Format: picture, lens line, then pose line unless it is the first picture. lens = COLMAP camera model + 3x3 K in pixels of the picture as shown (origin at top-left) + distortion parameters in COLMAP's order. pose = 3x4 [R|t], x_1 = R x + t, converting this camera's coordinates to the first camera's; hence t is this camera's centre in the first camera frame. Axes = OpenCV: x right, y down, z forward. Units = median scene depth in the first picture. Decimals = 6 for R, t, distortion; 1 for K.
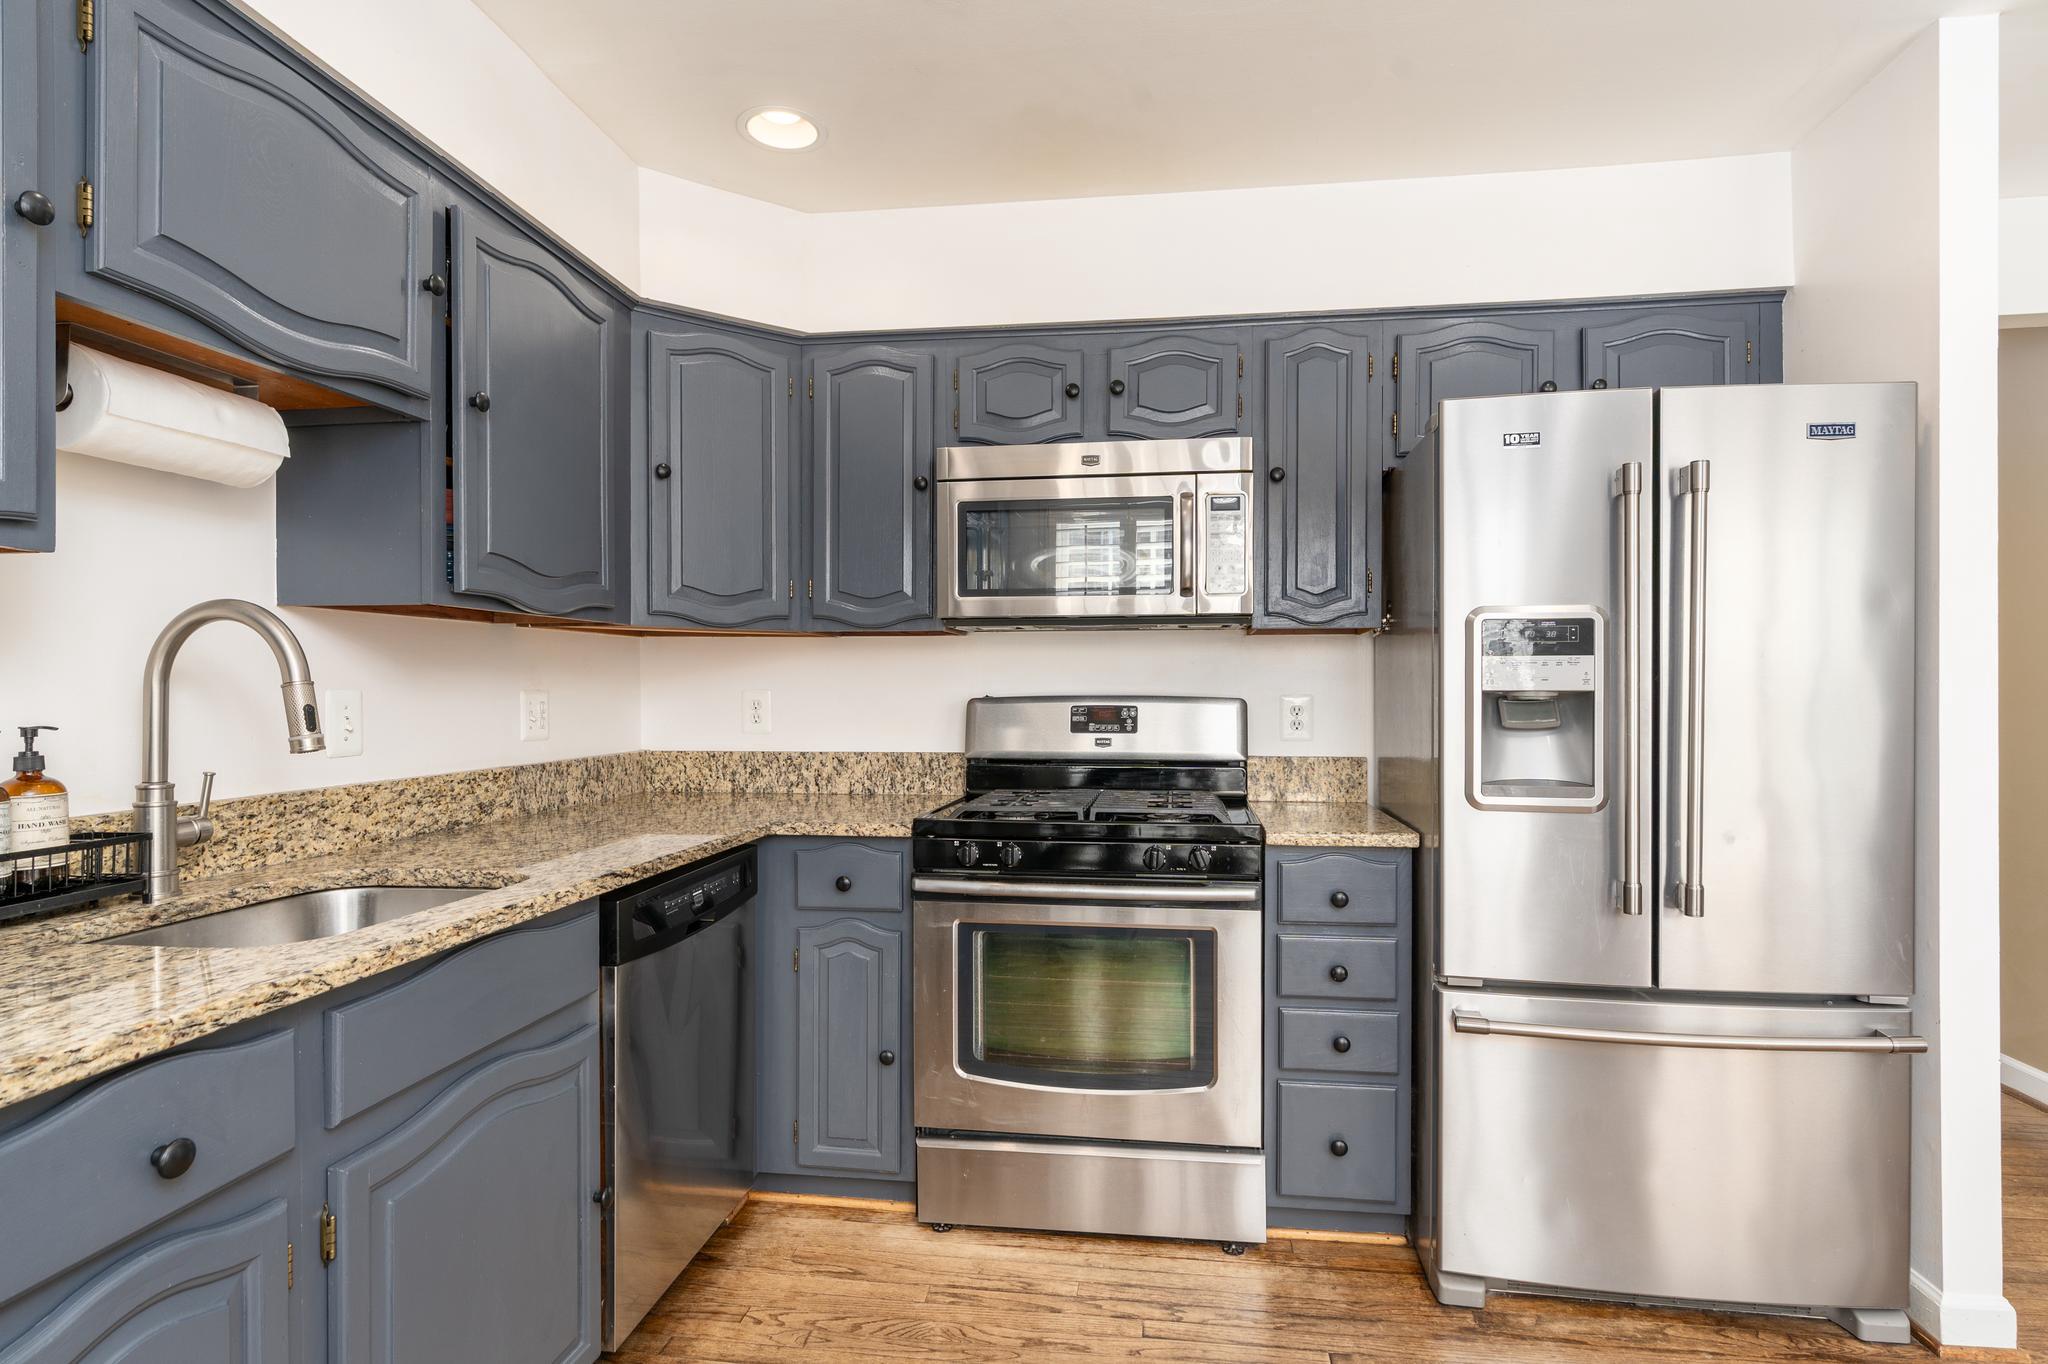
lens RADIAL K [[1061.7, 0, 1018.6], [0, 1061.7, 698.1], [0, 0, 1]] dist [-0.001138, 0.000609]
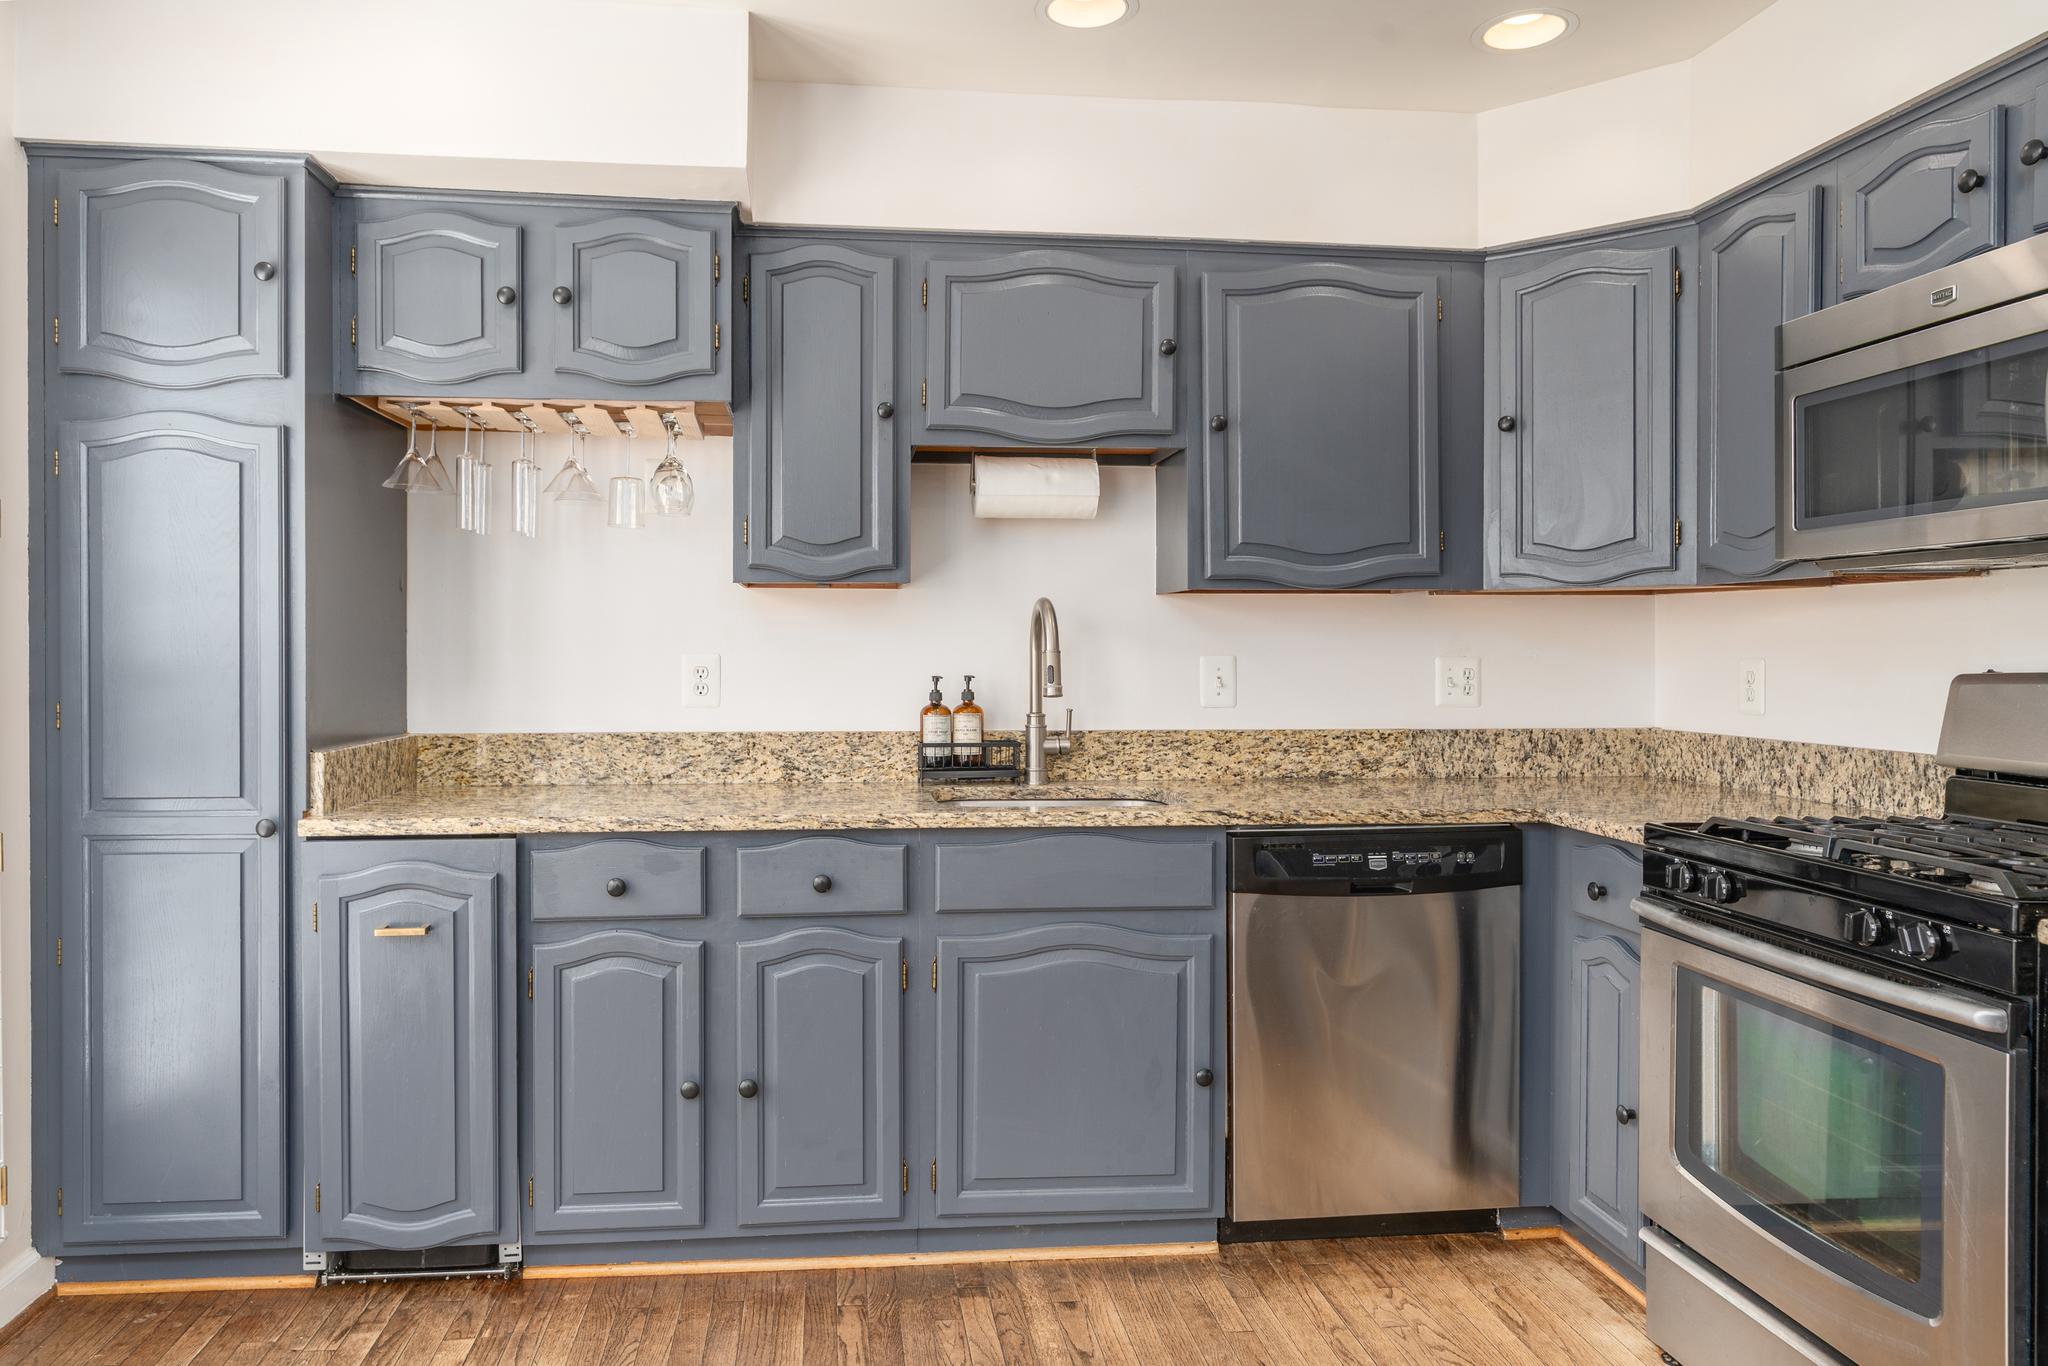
lens RADIAL K [[1408.0, 0, 1009.9], [0, 1408.0, 669.4], [0, 0, 1]] dist [0.005433, 0.003319]
pose [[0.245639, 0.016499, -0.969221, 0.800674], [-0.011786, 0.999832, 0.014033, -0.010089], [0.969290, 0.007976, 0.245792, 0.281456]]
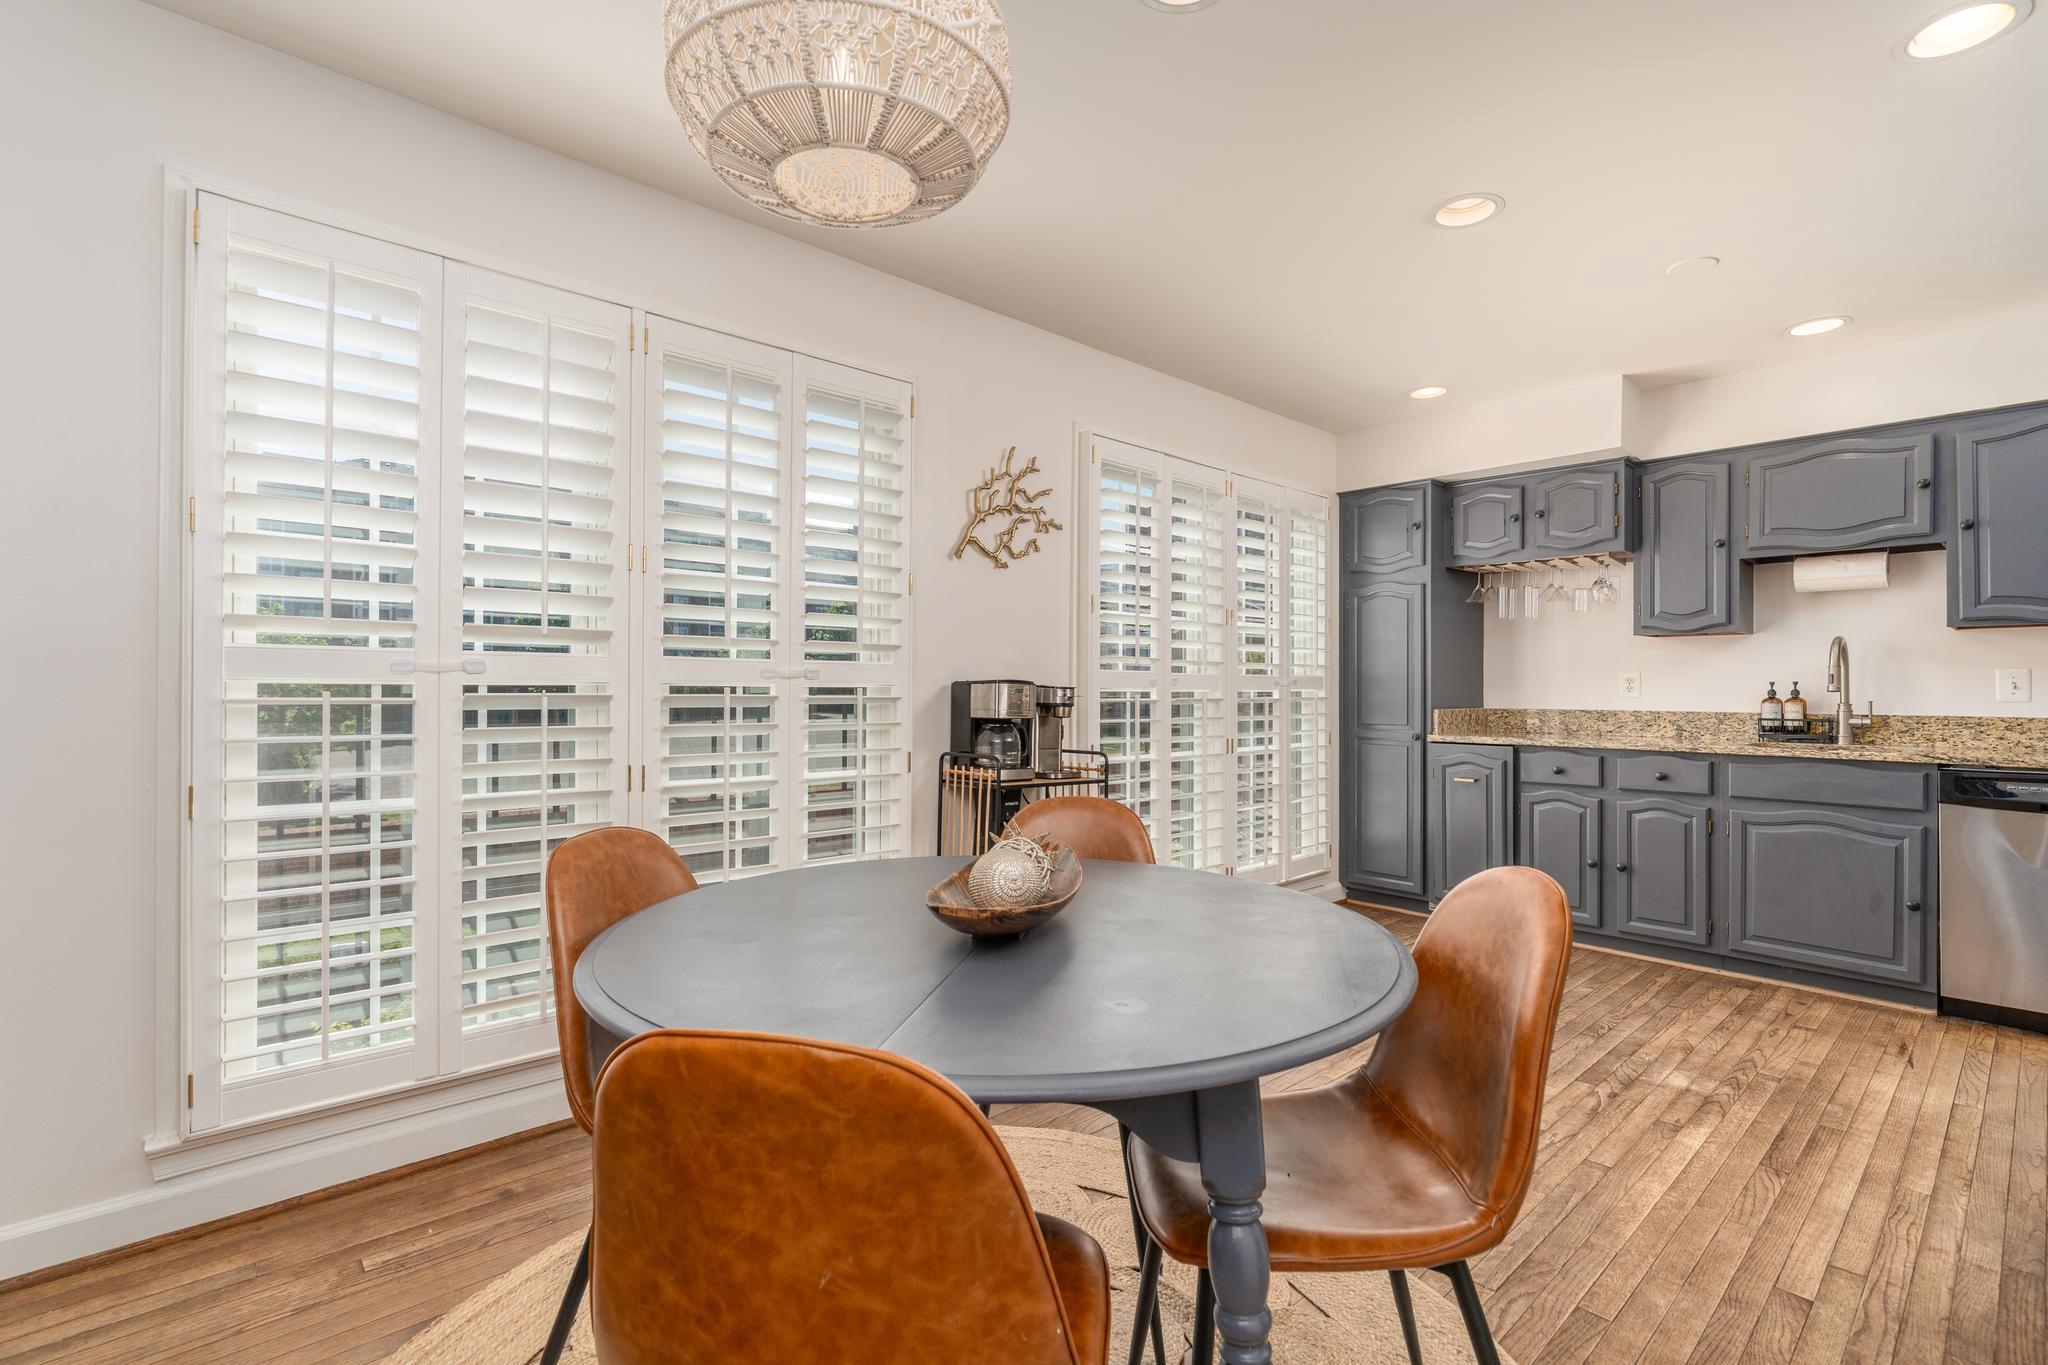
lens RADIAL K [[933.7, 0, 1020.1], [0, 933.7, 672.5], [0, 0, 1]] dist [-0.003380, 0.002042]
pose [[-0.647164, -0.010358, -0.762280, 1.561291], [-0.008419, 0.999944, -0.006439, 0.021890], [0.762304, 0.002250, -0.647215, 0.601579]]
